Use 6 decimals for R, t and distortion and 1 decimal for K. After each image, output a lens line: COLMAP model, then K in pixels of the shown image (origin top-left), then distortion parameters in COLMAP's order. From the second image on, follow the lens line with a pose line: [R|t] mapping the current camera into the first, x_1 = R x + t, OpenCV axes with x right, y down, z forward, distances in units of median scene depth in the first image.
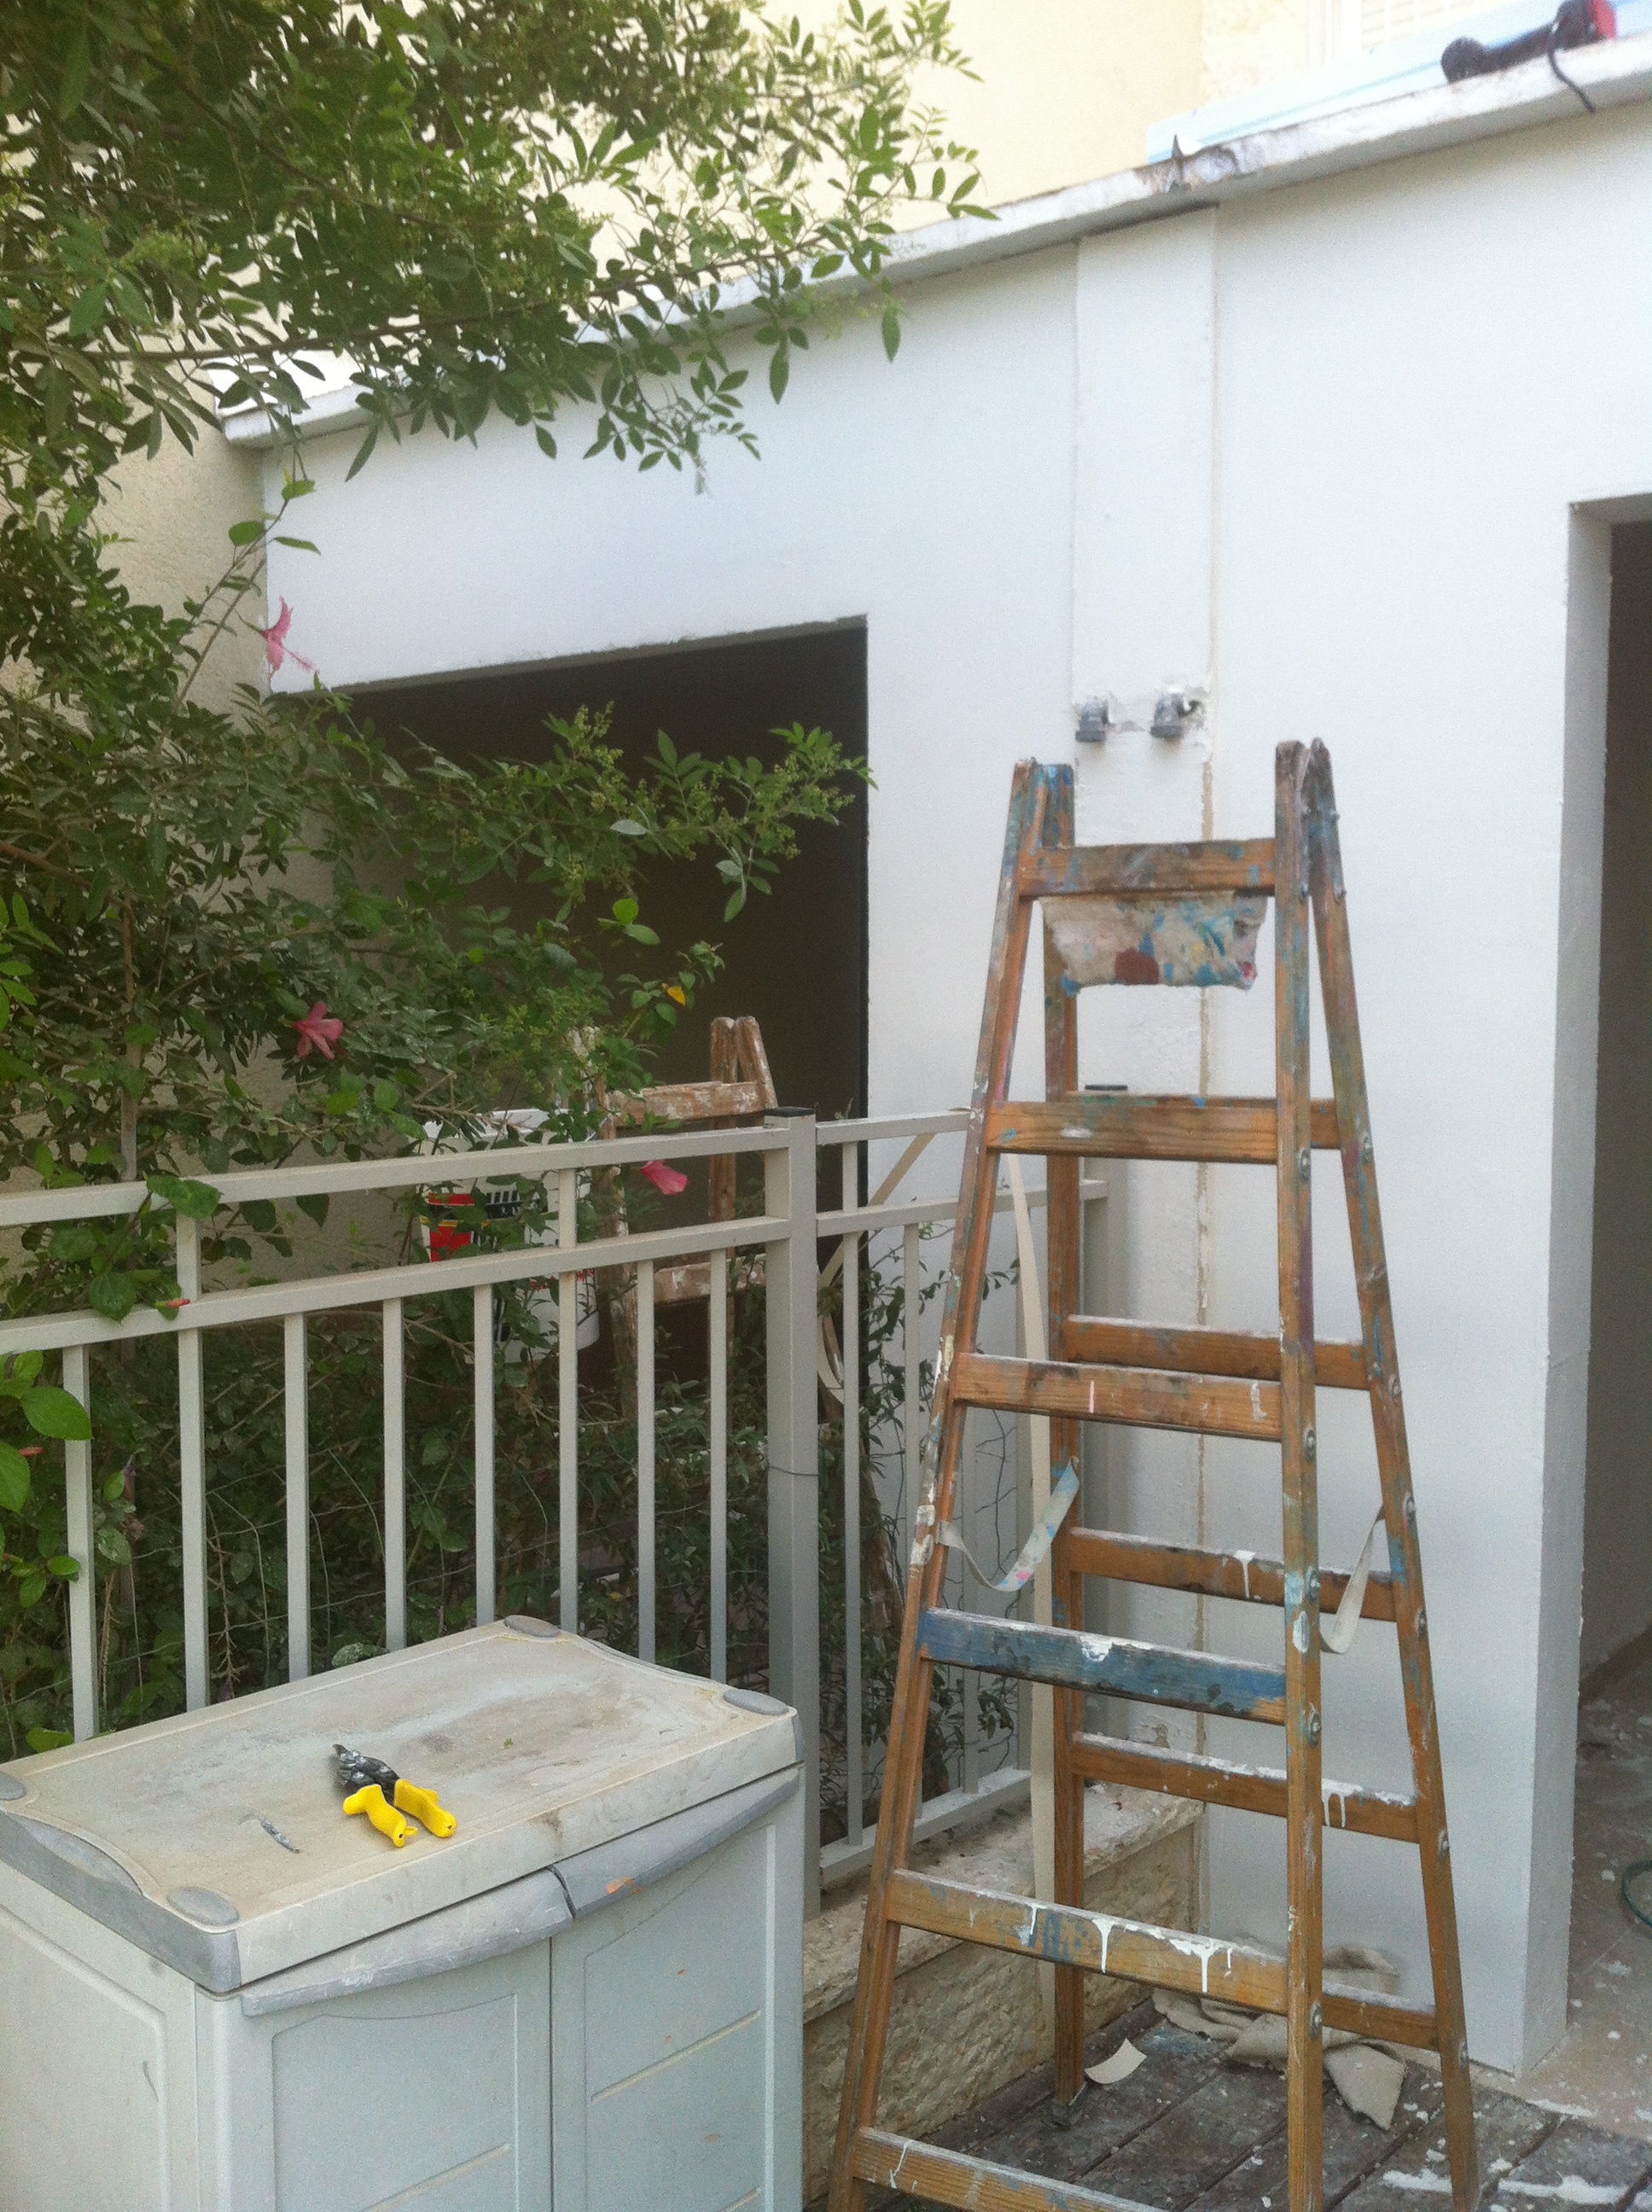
lens RADIAL K [[2092.5, 0, 813.7], [0, 2092.5, 1108.0], [0, 0, 1]] dist [0.041833, -0.191488]
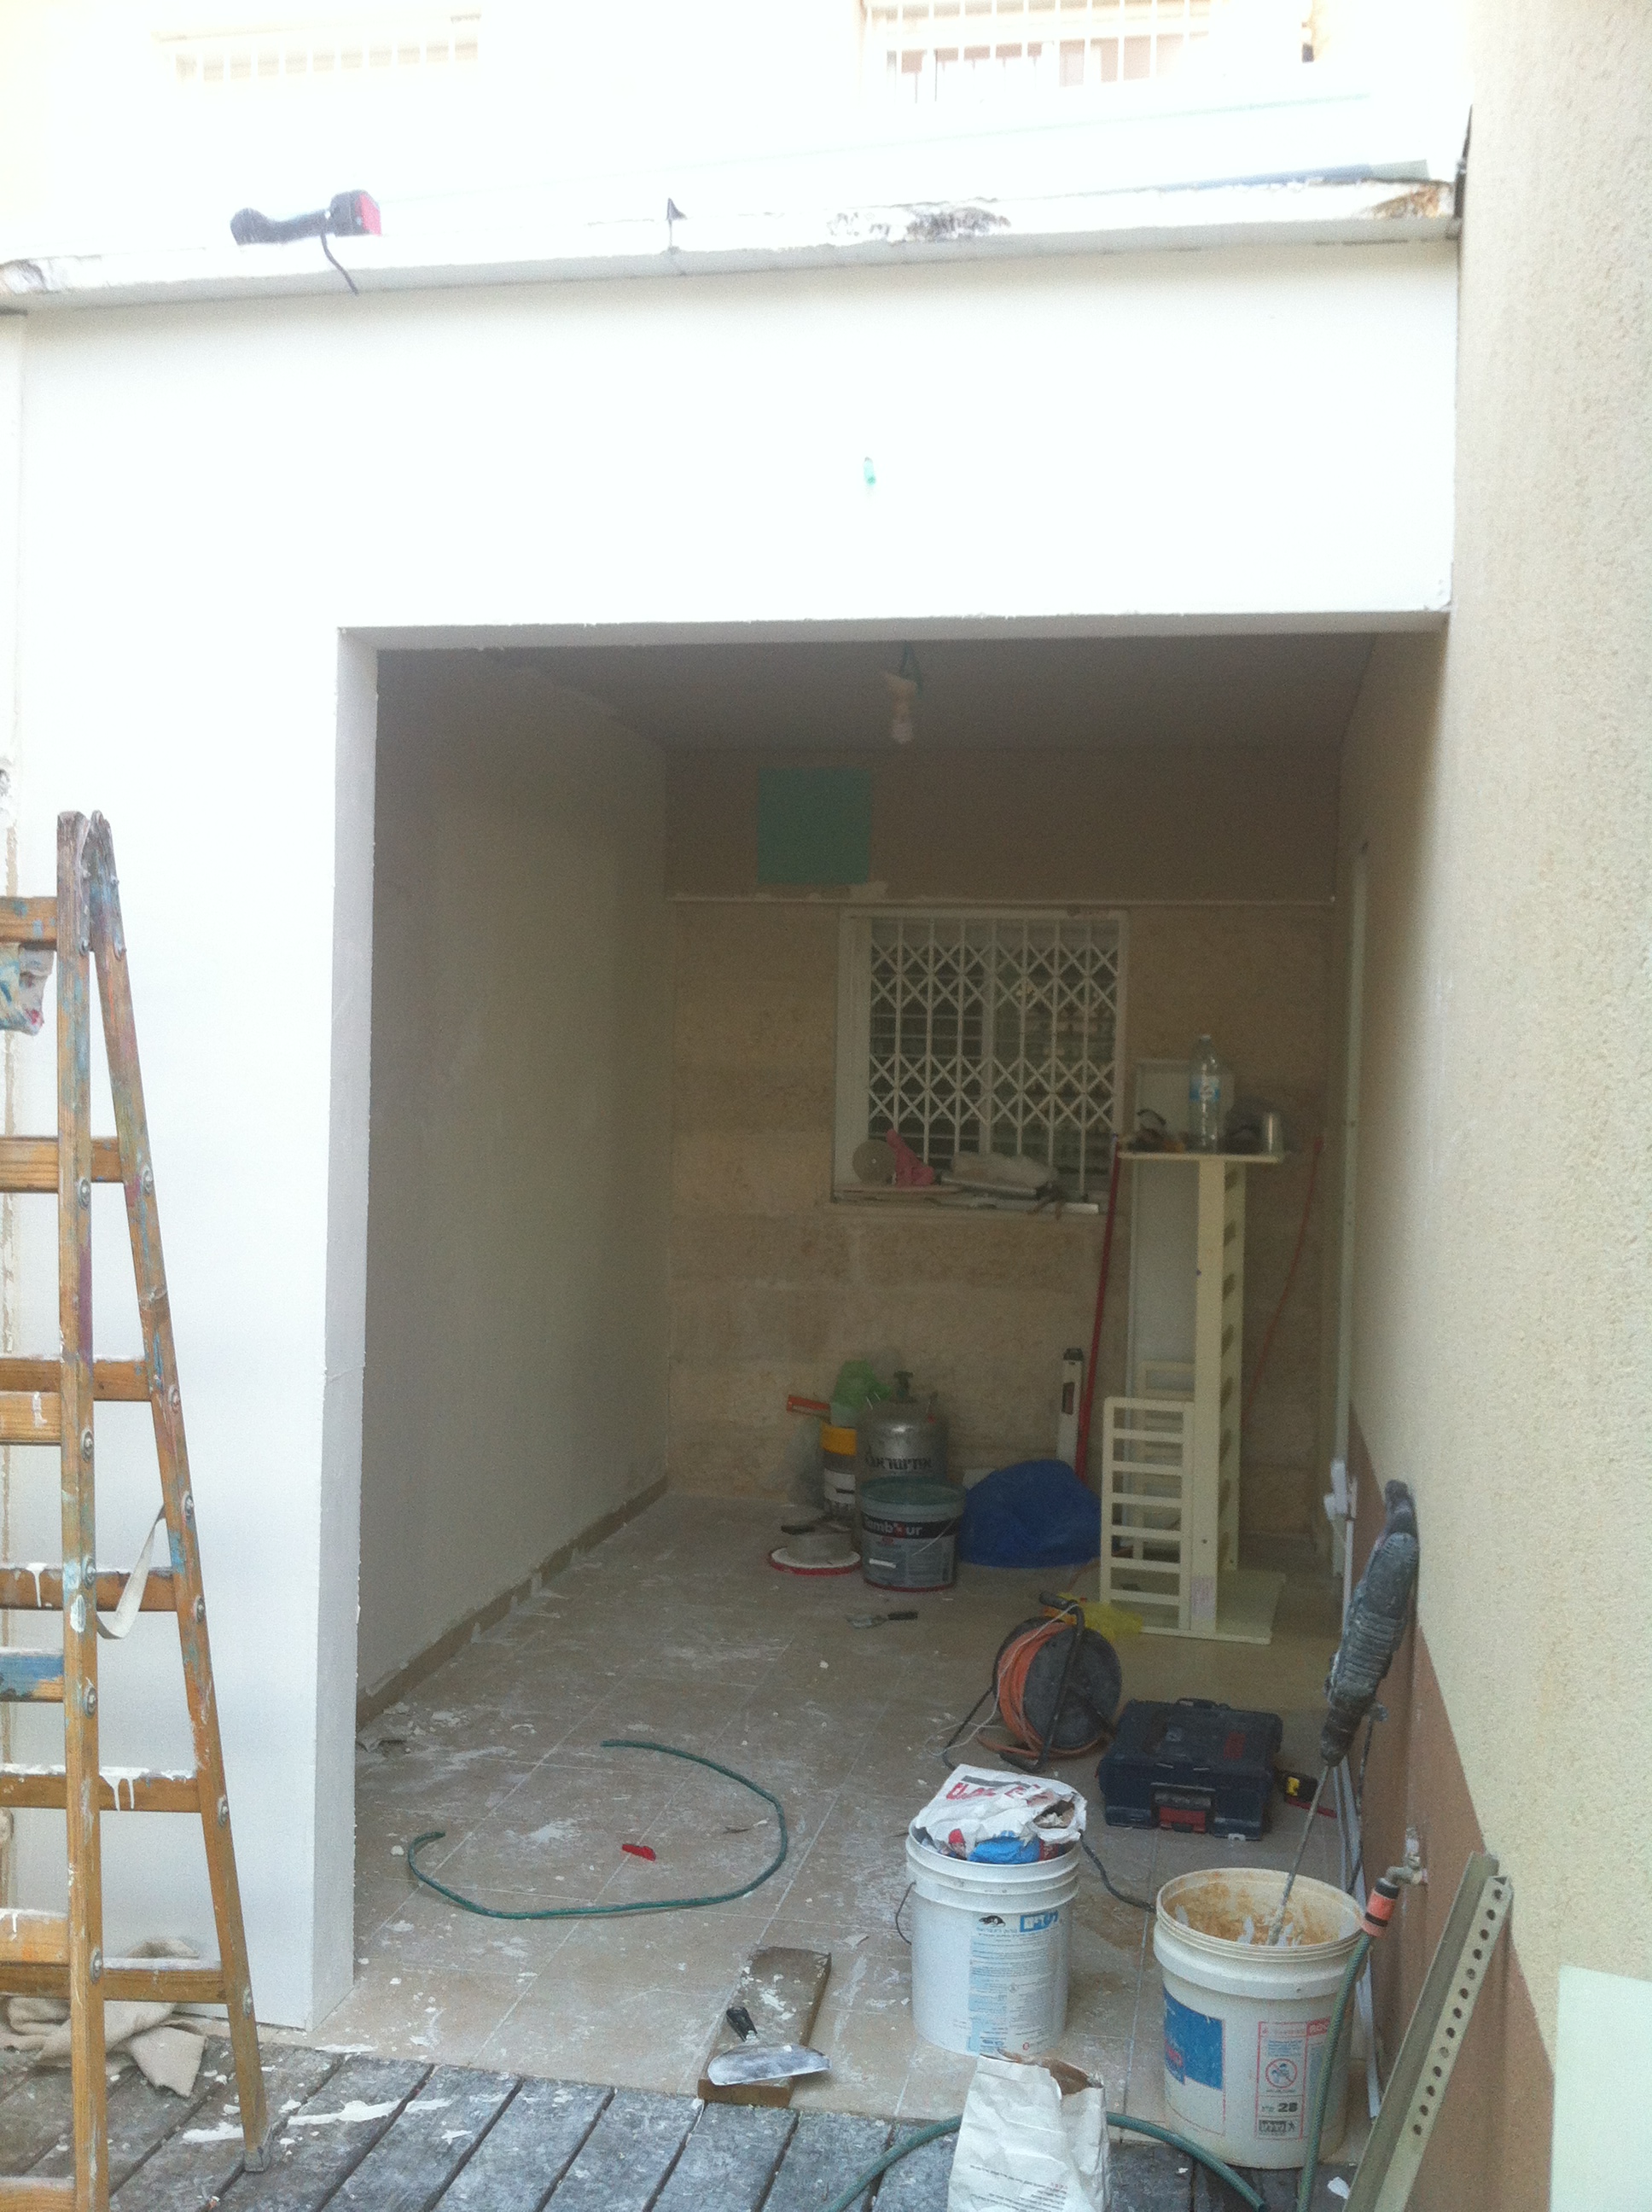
lens RADIAL K [[2092.5, 0, 813.7], [0, 2092.5, 1108.0], [0, 0, 1]] dist [0.041833, -0.191488]
pose [[0.862834, 0.009233, 0.505404, 0.005671], [0.011342, 0.999228, -0.037618, 0.024591], [-0.505361, 0.038190, 0.862063, -0.129851]]
